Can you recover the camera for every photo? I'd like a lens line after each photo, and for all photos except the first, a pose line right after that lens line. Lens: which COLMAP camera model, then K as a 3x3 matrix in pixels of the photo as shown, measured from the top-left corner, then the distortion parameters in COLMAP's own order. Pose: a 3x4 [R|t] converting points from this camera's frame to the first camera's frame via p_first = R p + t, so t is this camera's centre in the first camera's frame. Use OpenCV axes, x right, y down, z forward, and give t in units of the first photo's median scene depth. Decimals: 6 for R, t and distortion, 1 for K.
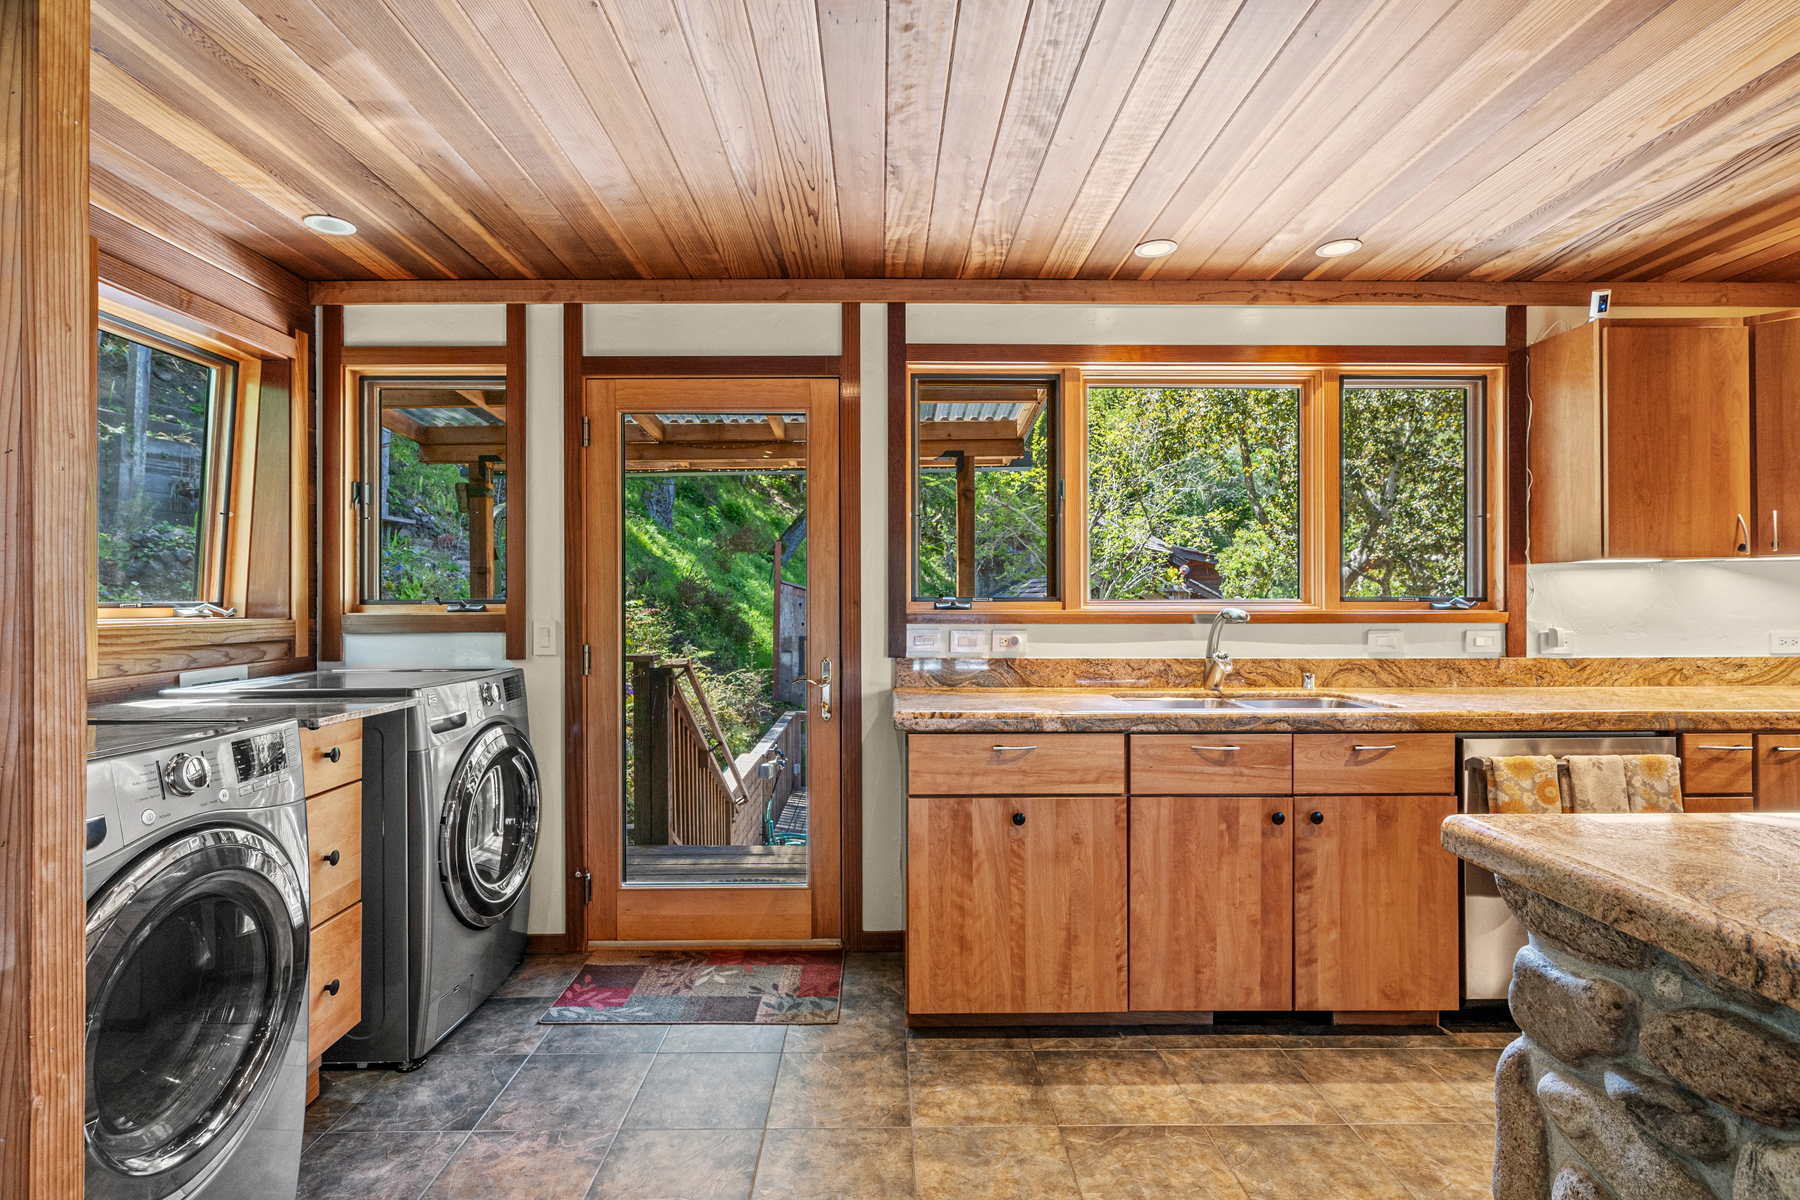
lens RADIAL K [[863.6, 0, 900.0], [0, 863.6, 600.0], [0, 0, 1]] dist [0.000285, -0.000071]
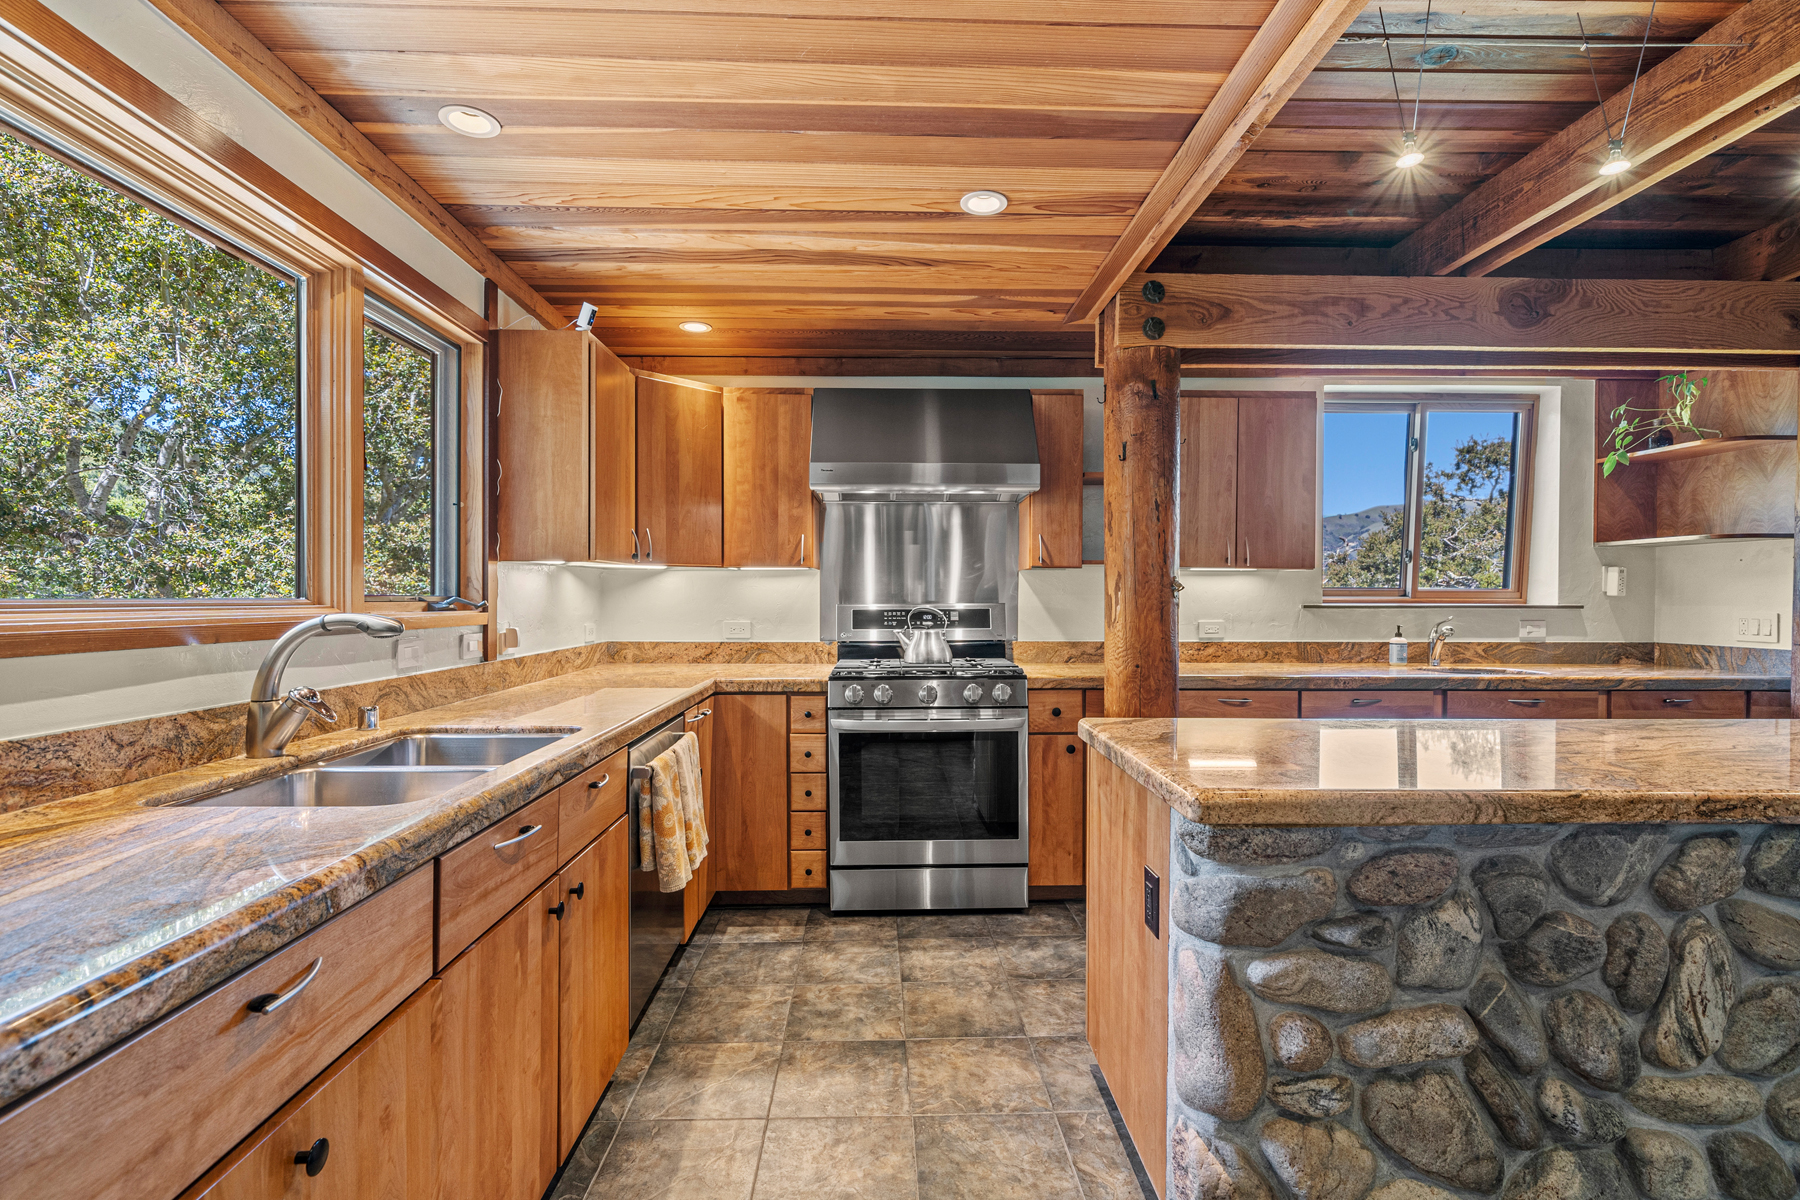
lens RADIAL K [[837.1, 0, 900.0], [0, 837.1, 600.0], [0, 0, 1]] dist [0.003568, 0.000521]
pose [[-0.007197, -0.001437, 0.999973, -0.193231], [-0.003181, 0.999994, 0.001414, -0.001692], [-0.999969, -0.003170, -0.007202, 0.579527]]
